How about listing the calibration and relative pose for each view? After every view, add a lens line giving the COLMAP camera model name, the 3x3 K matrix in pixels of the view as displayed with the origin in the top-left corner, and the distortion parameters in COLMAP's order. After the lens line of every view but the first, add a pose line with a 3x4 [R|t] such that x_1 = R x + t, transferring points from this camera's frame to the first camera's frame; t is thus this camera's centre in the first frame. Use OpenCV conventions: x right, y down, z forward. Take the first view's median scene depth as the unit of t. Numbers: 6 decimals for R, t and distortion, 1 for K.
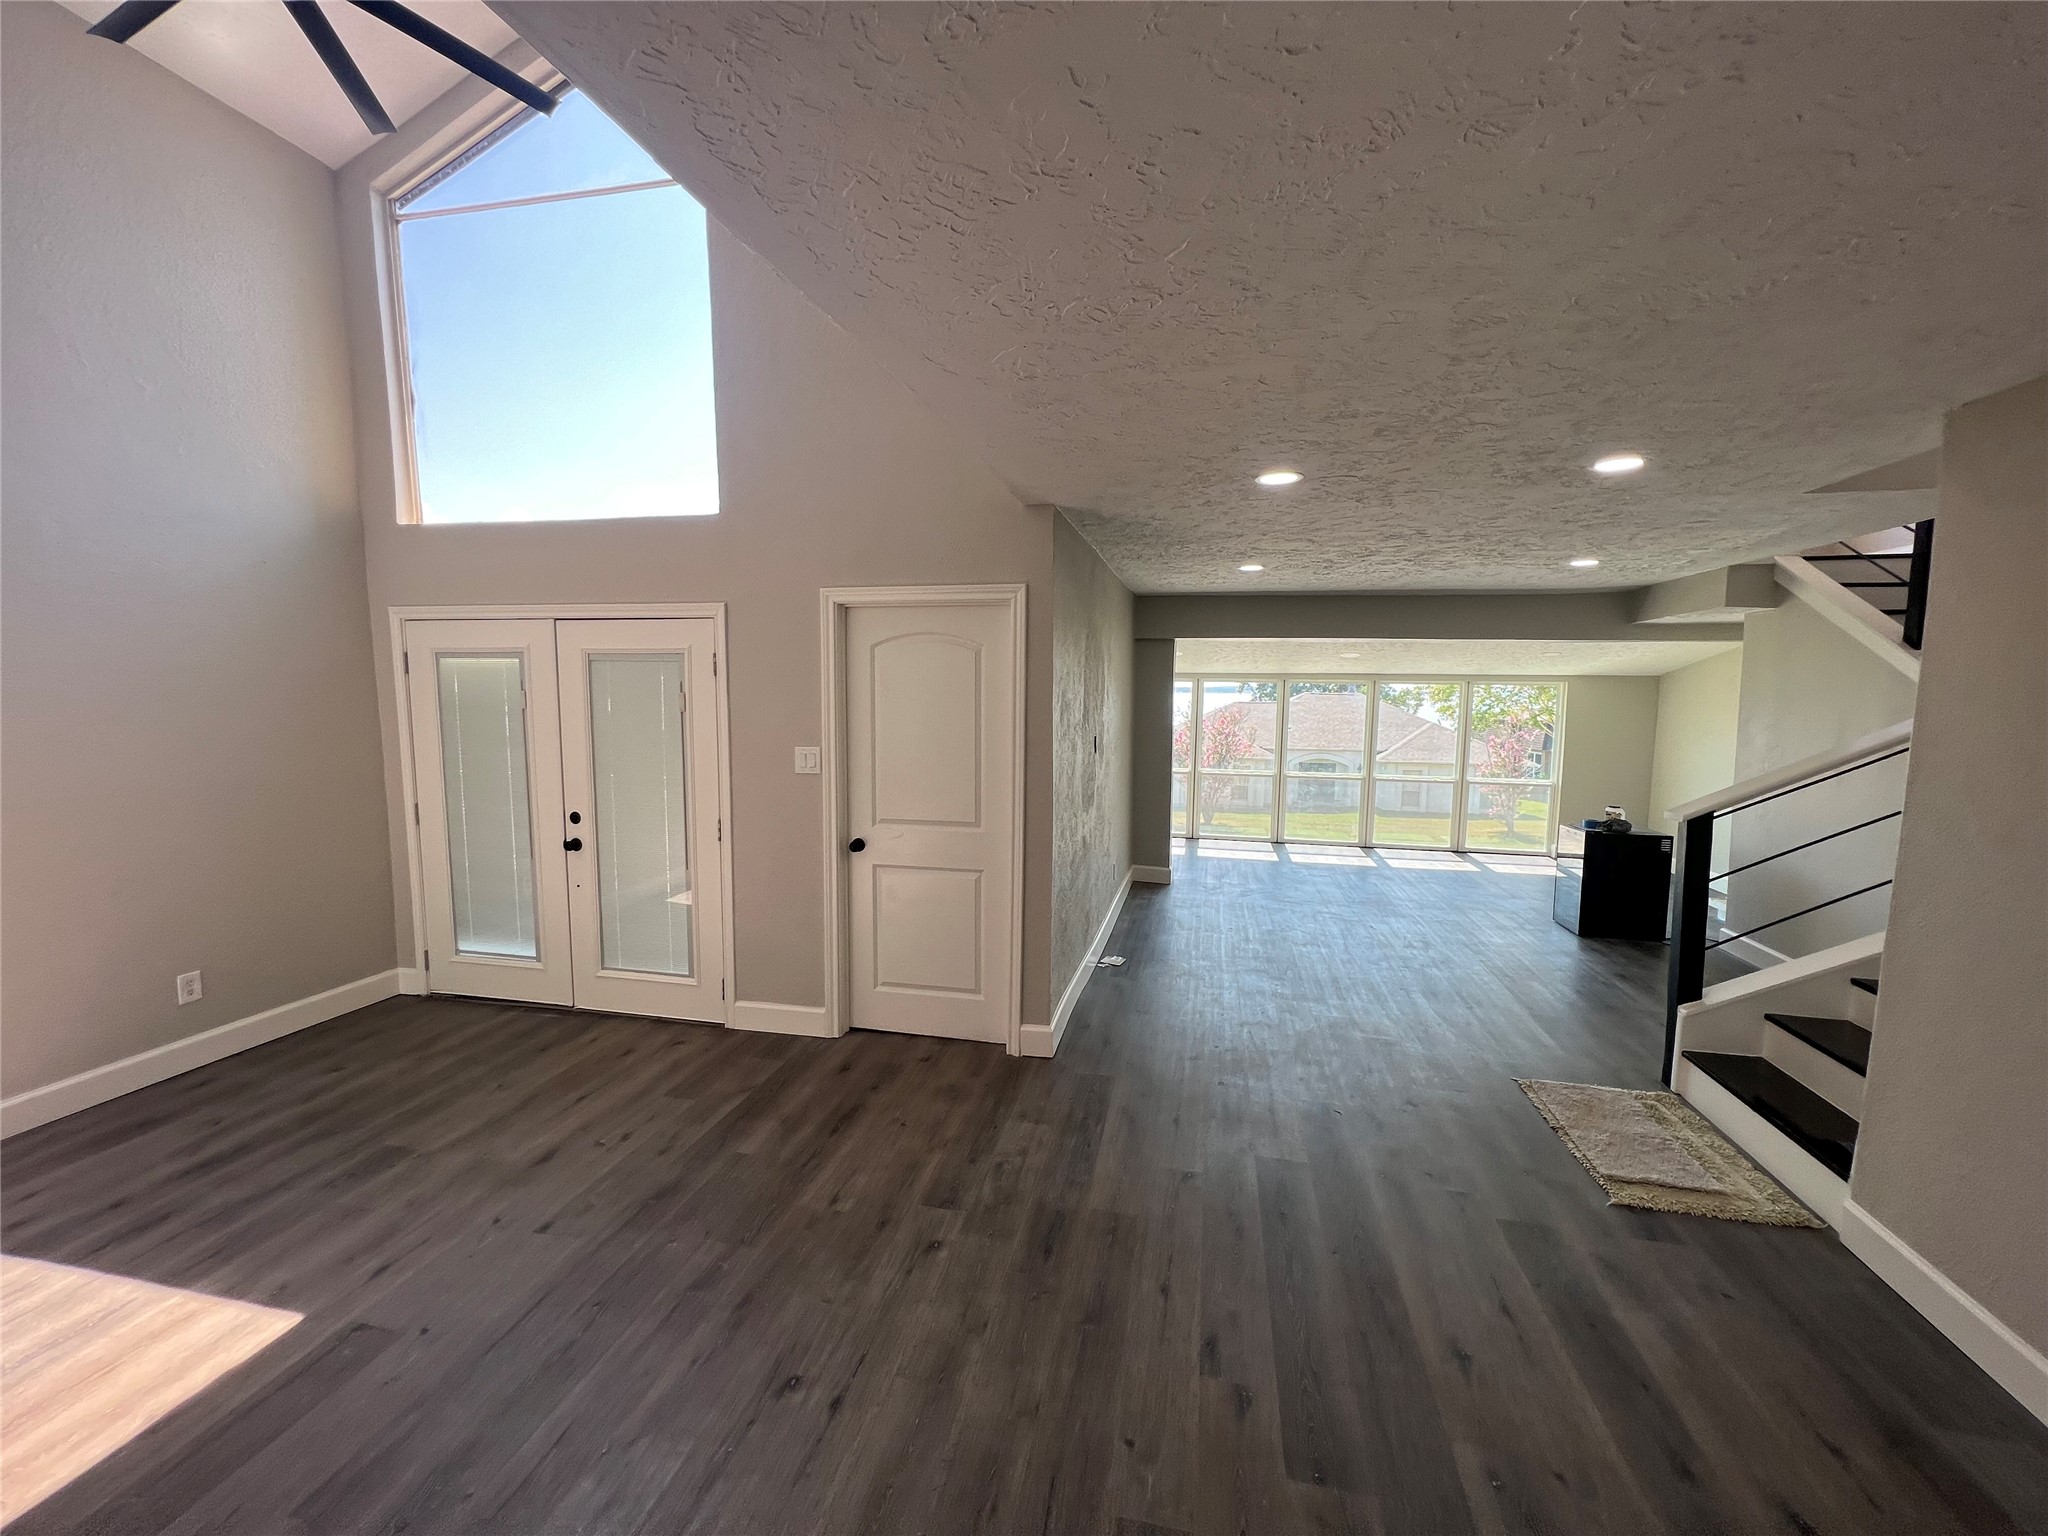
lens RADIAL K [[821.9, 0, 1029.0], [0, 821.9, 769.6], [0, 0, 1]] dist [-0.004696, 0.001367]
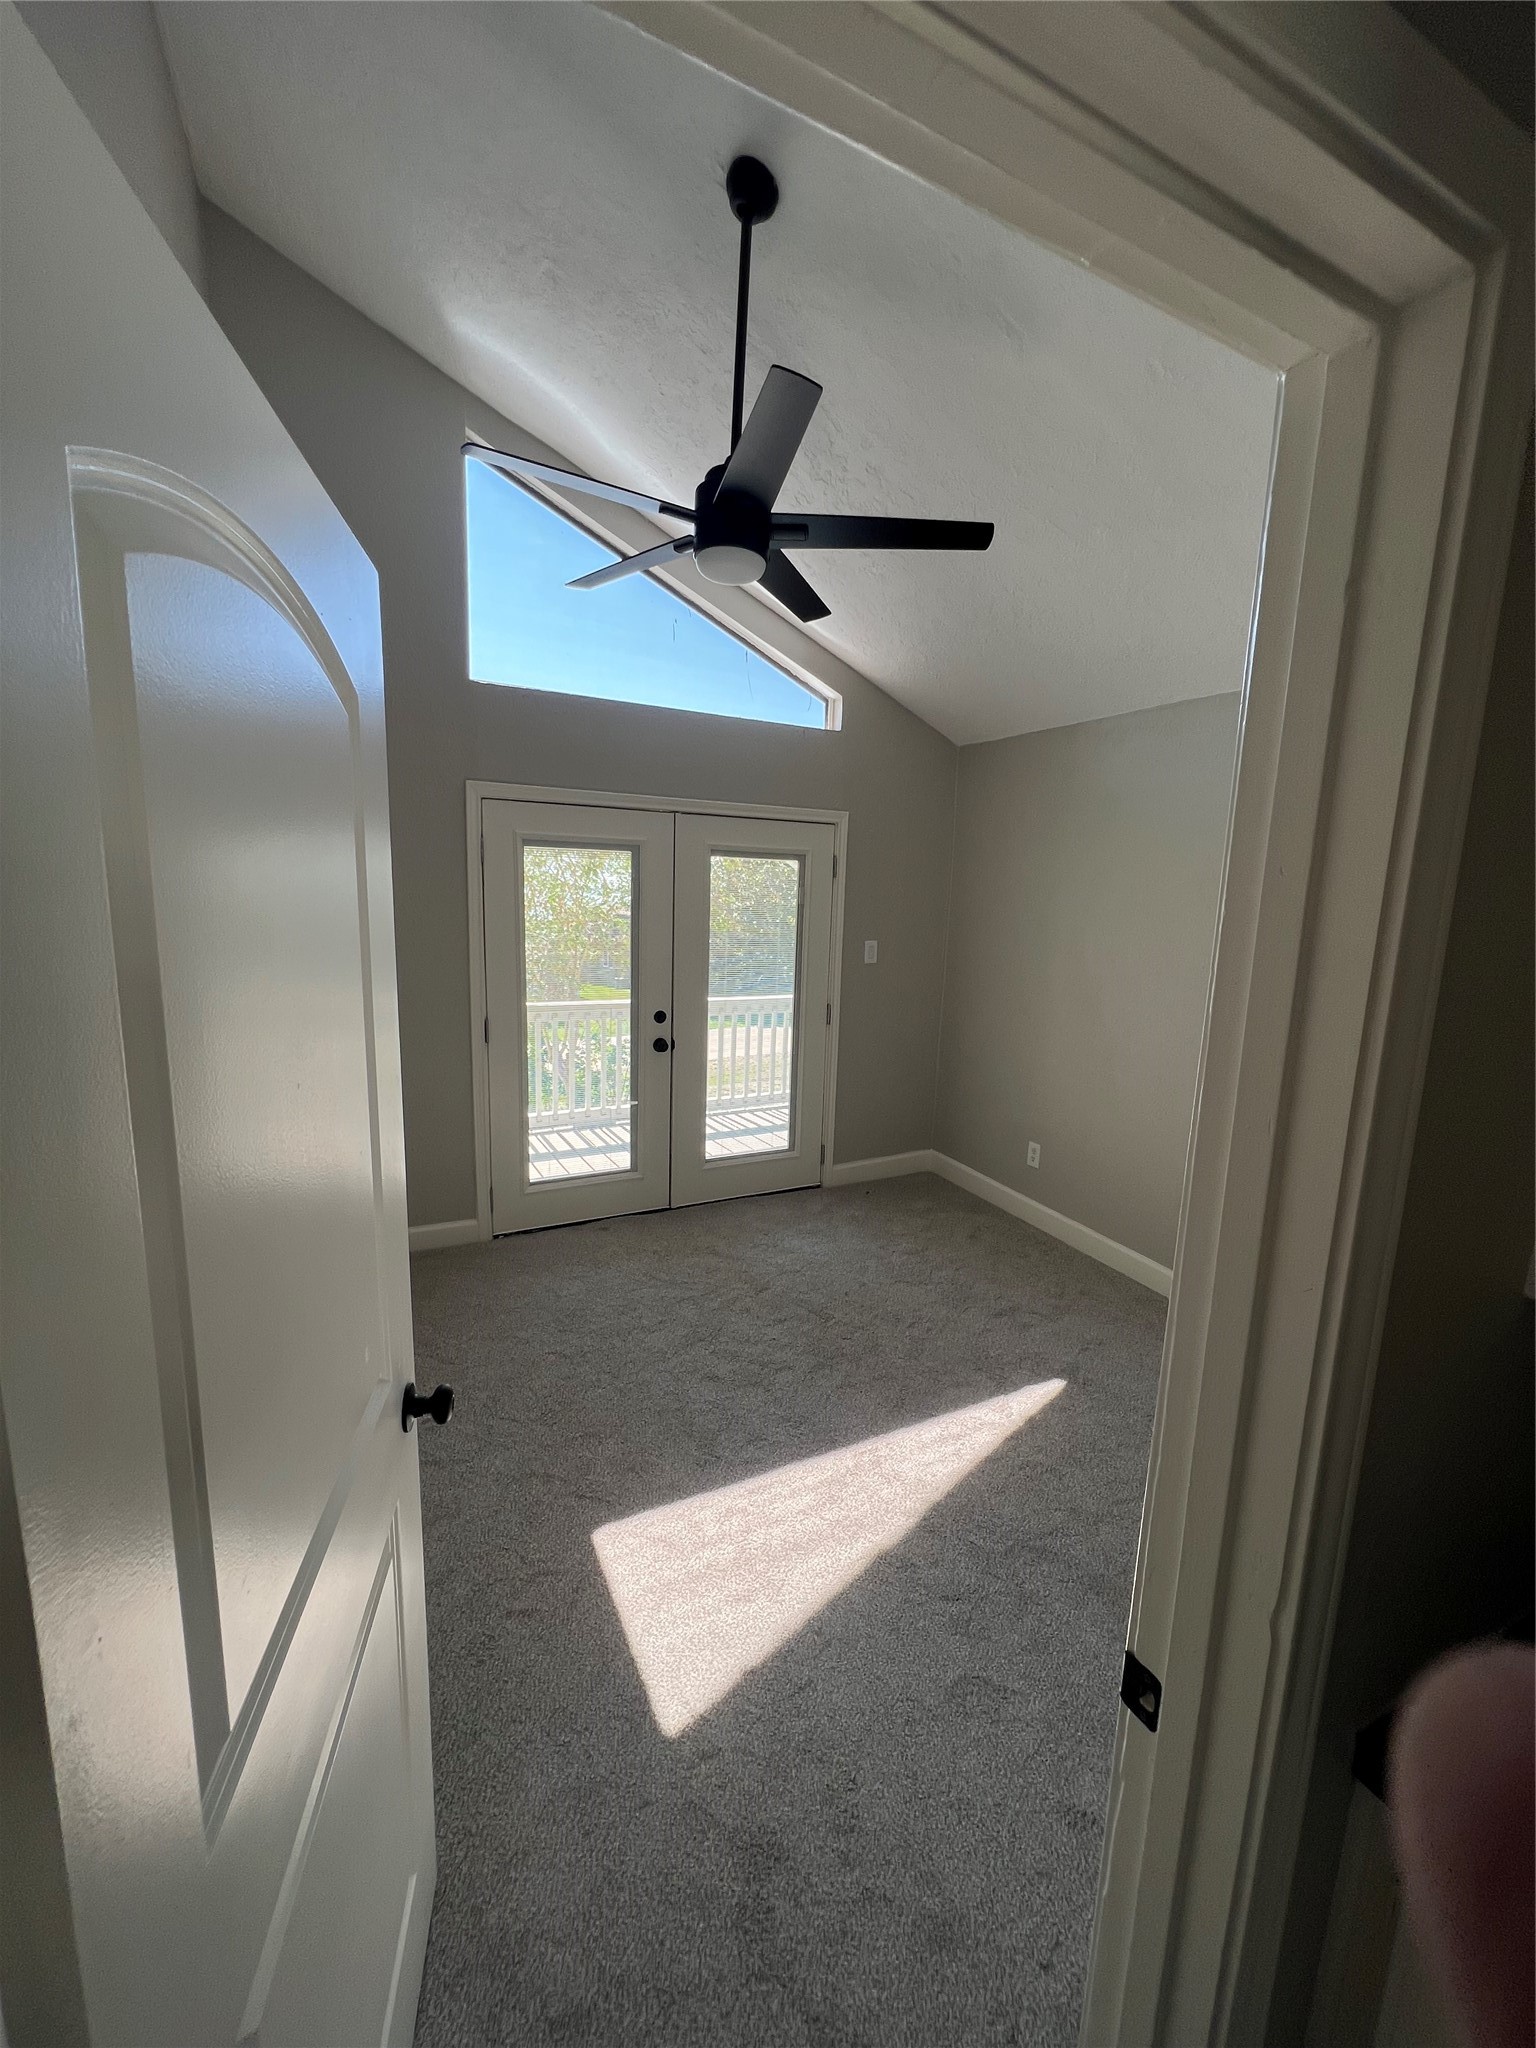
lens RADIAL K [[821.9, 0, 773.4], [0, 821.9, 1014.4], [0, 0, 1]] dist [-0.004696, 0.001367]
pose [[0.780411, -0.083467, 0.619671, -1.080055], [0.031780, 0.995064, 0.094007, -0.034826], [-0.624459, -0.053671, 0.779211, 0.168752]]
